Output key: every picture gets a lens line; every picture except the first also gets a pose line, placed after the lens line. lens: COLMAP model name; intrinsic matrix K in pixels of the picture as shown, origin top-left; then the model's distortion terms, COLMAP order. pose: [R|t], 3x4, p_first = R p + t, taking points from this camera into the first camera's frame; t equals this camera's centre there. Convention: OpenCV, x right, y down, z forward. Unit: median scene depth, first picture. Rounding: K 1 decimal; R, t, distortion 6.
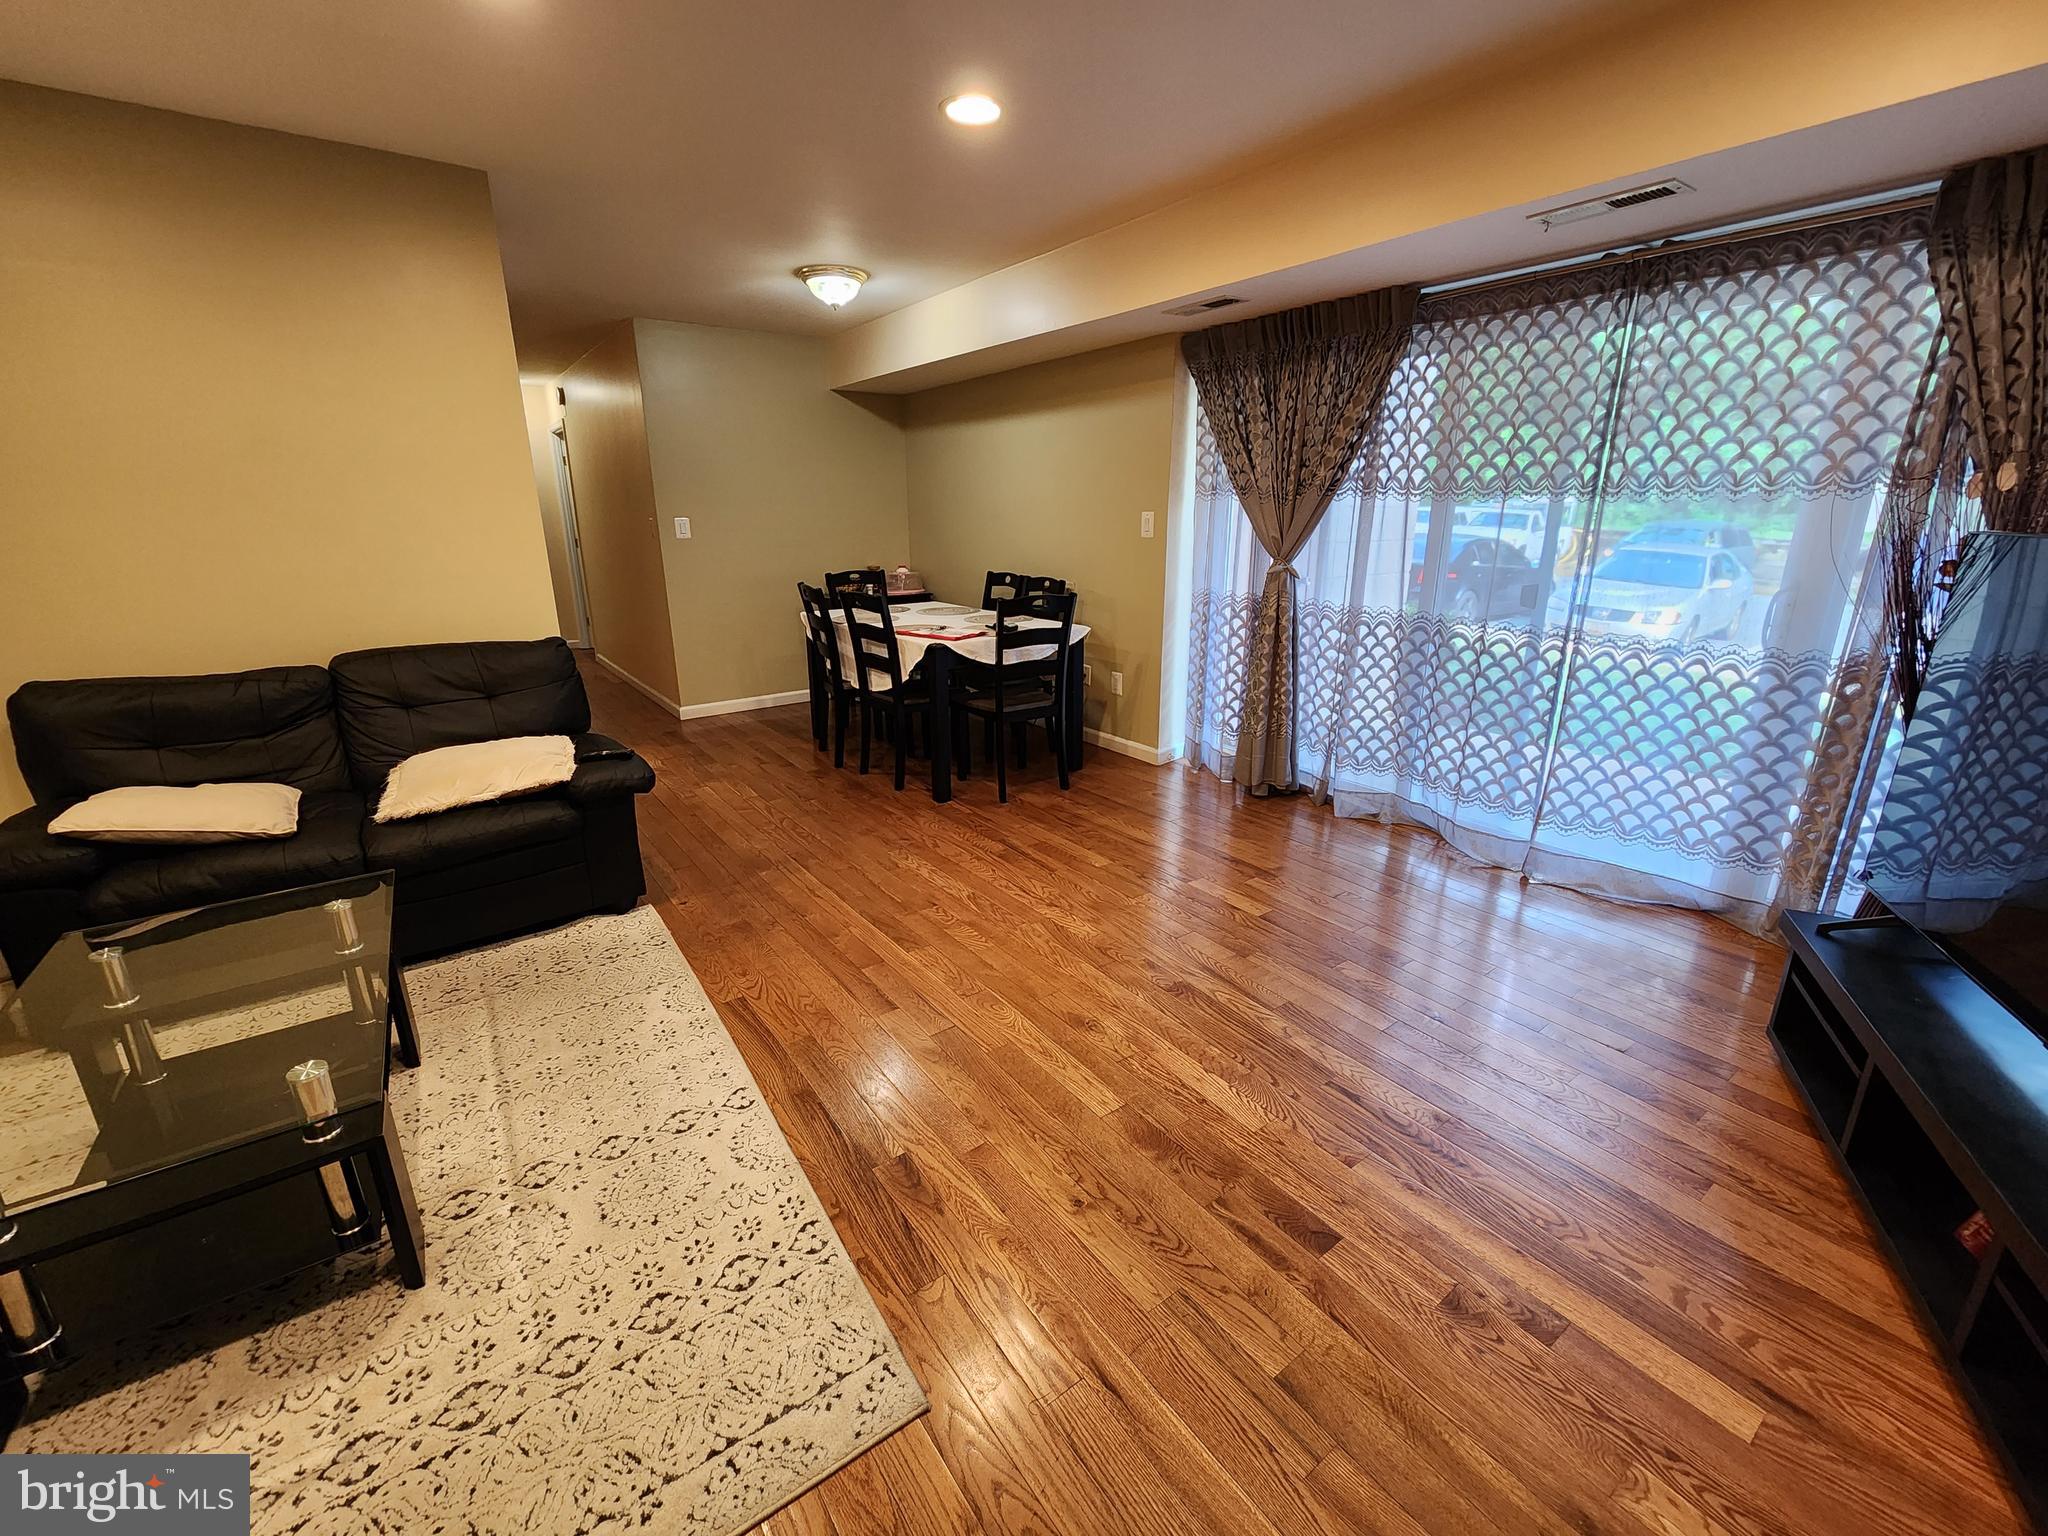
lens RADIAL K [[839.7, 0, 1028.7], [0, 839.7, 753.7], [0, 0, 1]] dist [-0.001532, -0.001686]
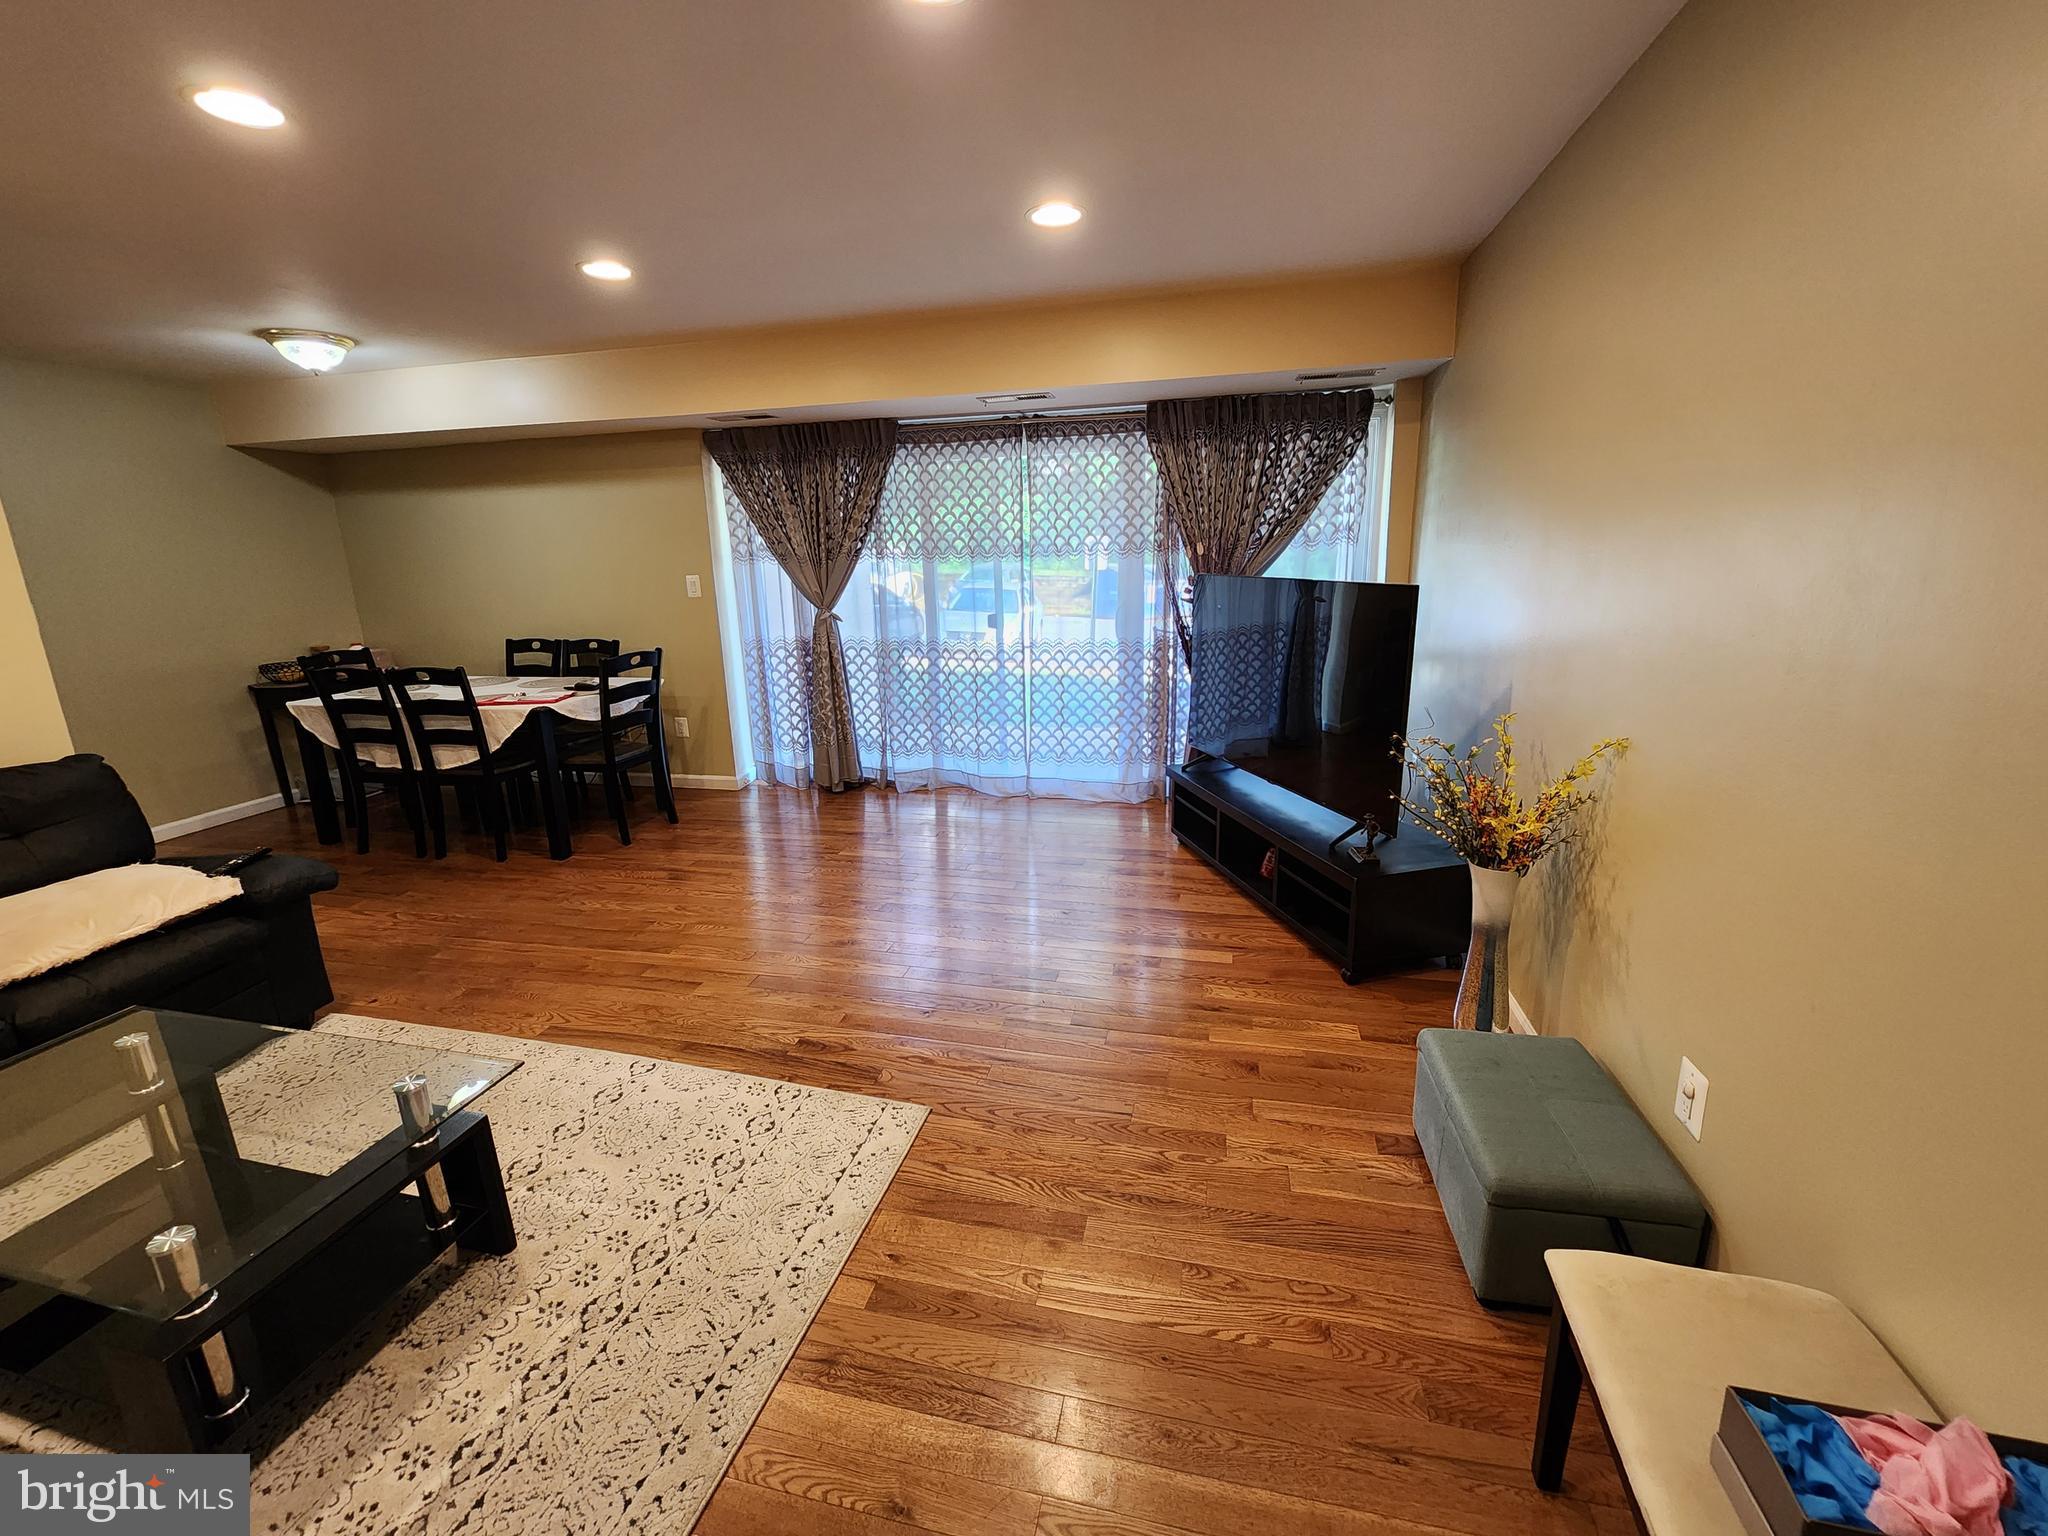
lens RADIAL K [[839.7, 0, 1025.1], [0, 839.7, 749.0], [0, 0, 1]] dist [-0.001532, -0.001686]
pose [[0.758584, -0.166707, 0.629888, -0.329869], [0.205057, 0.978676, 0.012065, 0.032114], [-0.618468, 0.120011, 0.776592, -0.185373]]
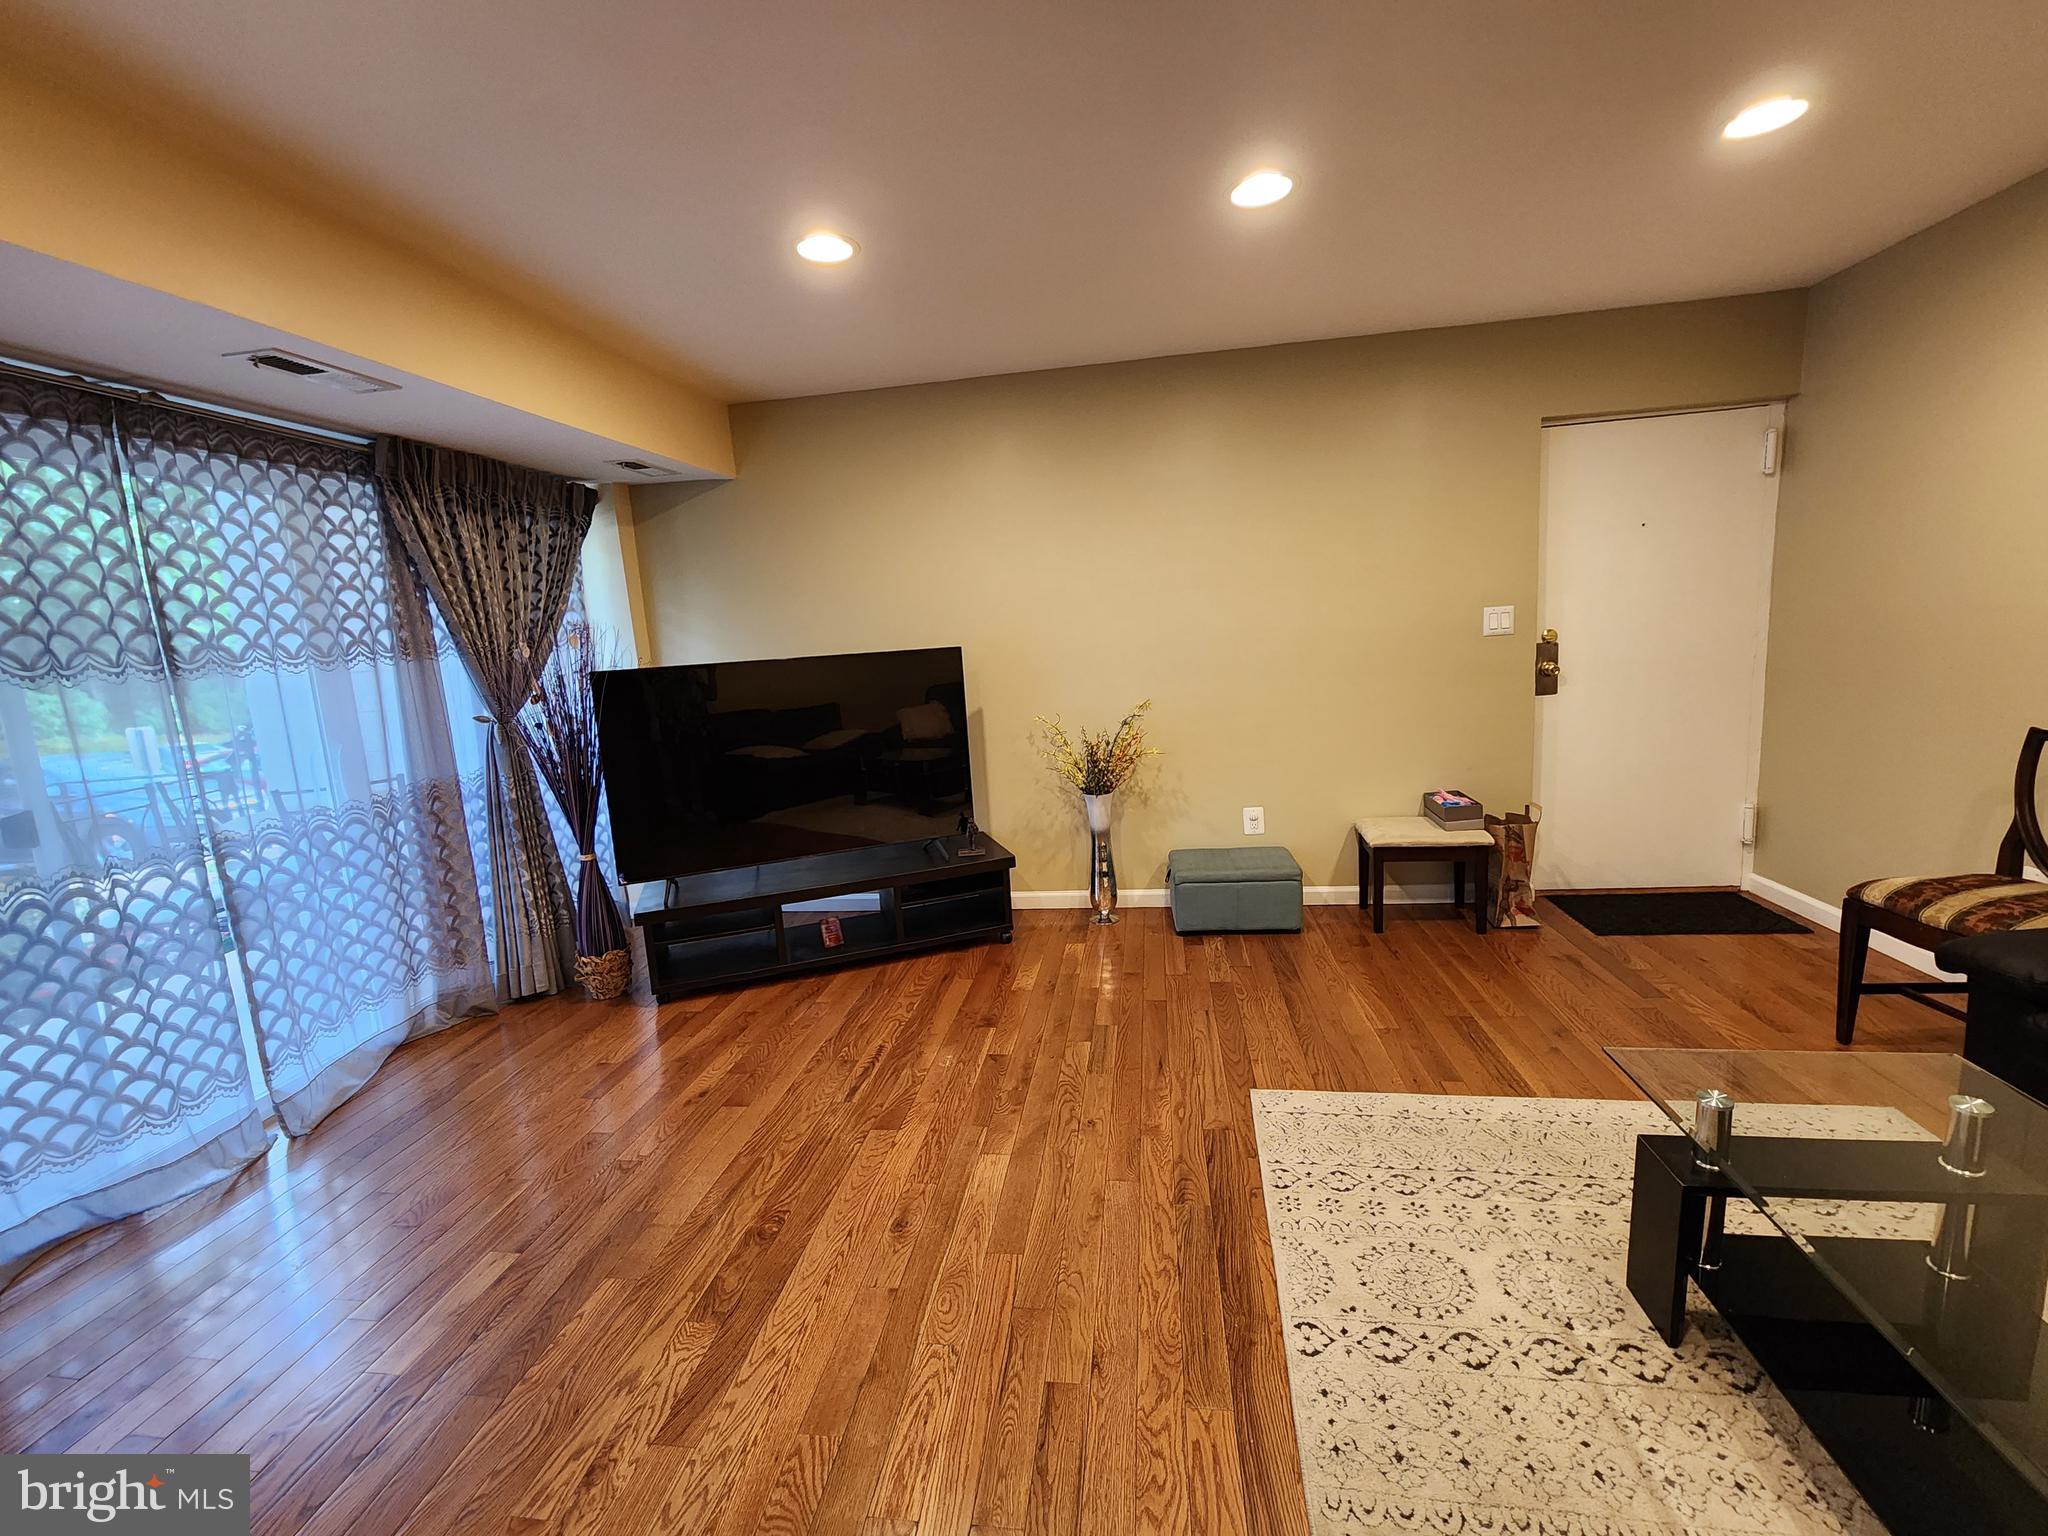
lens RADIAL K [[839.7, 0, 1021.8], [0, 839.7, 759.7], [0, 0, 1]] dist [-0.001532, -0.001686]
pose [[-0.708771, -0.059388, 0.702935, -0.363229], [0.264355, 0.901480, 0.342711, -0.227112], [-0.654034, 0.428728, -0.623243, 0.776182]]
